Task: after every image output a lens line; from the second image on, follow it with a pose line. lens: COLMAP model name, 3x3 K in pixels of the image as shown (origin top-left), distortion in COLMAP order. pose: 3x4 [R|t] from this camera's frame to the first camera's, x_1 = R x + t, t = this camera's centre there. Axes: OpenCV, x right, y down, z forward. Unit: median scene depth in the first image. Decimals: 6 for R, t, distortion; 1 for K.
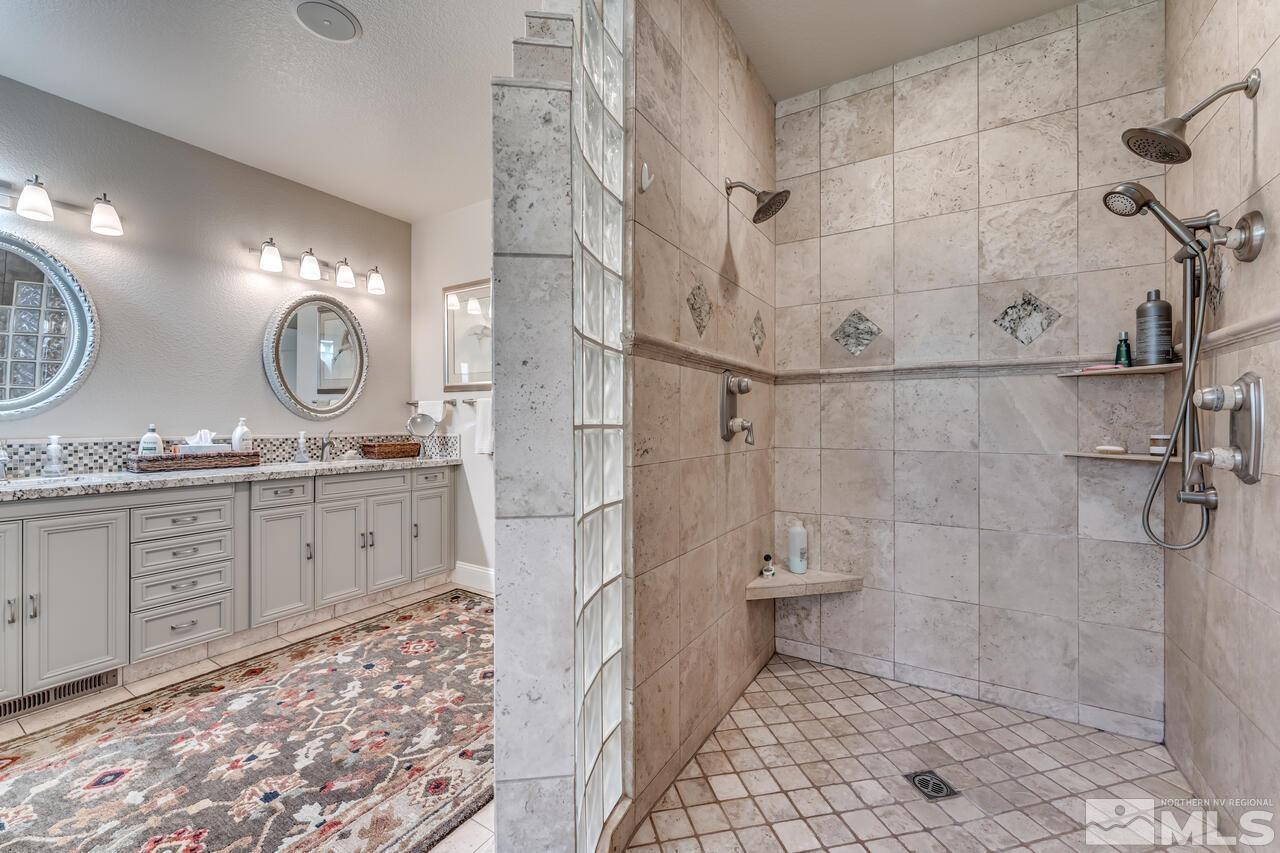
lens RADIAL K [[514.8, 0, 644.7], [0, 514.8, 421.7], [0, 0, 1]] dist [0.000188, -0.001151]
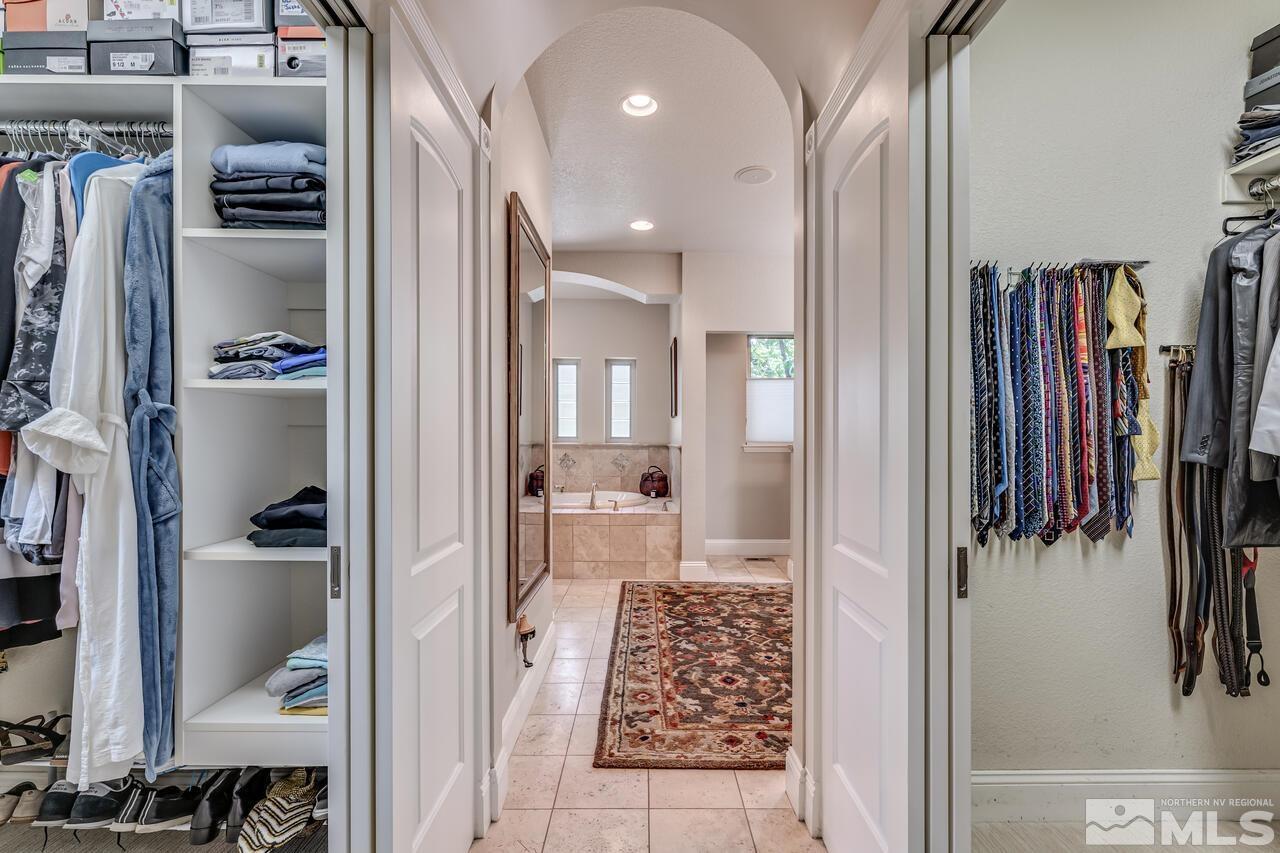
lens RADIAL K [[564.3, 0, 641.2], [0, 564.3, 434.6], [0, 0, 1]] dist [0.001225, 0.000030]
pose [[-0.856863, -0.009557, -0.515455, 0.495320], [-0.007926, 0.999954, -0.005364, -0.004190], [0.515483, -0.000510, -0.856900, 2.079560]]
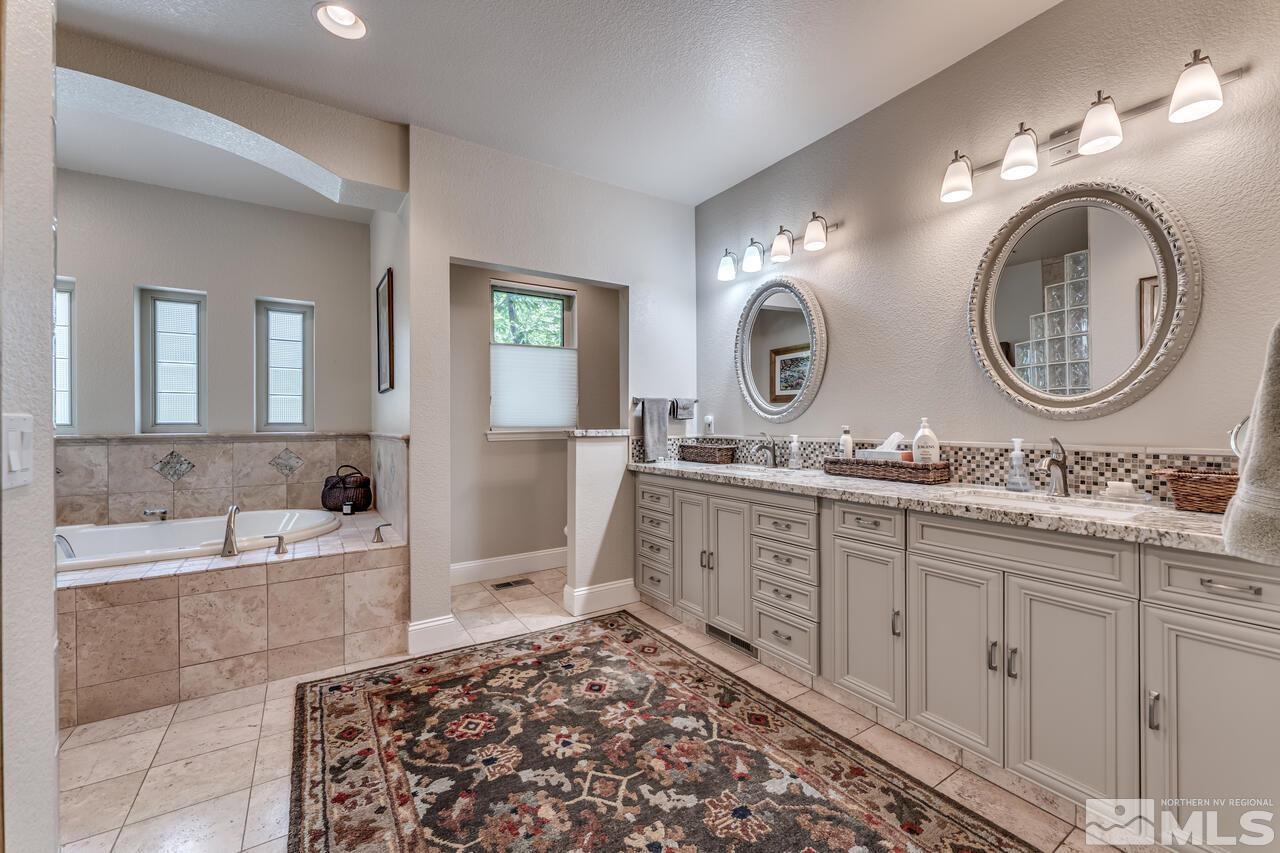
lens RADIAL K [[514.8, 0, 635.3], [0, 514.8, 416.2], [0, 0, 1]] dist [0.000188, -0.001151]
pose [[-0.441290, -0.010628, -0.897302, 0.102932], [0.002942, 0.999907, -0.013290, -0.001163], [0.897360, -0.008504, -0.441218, 1.315526]]
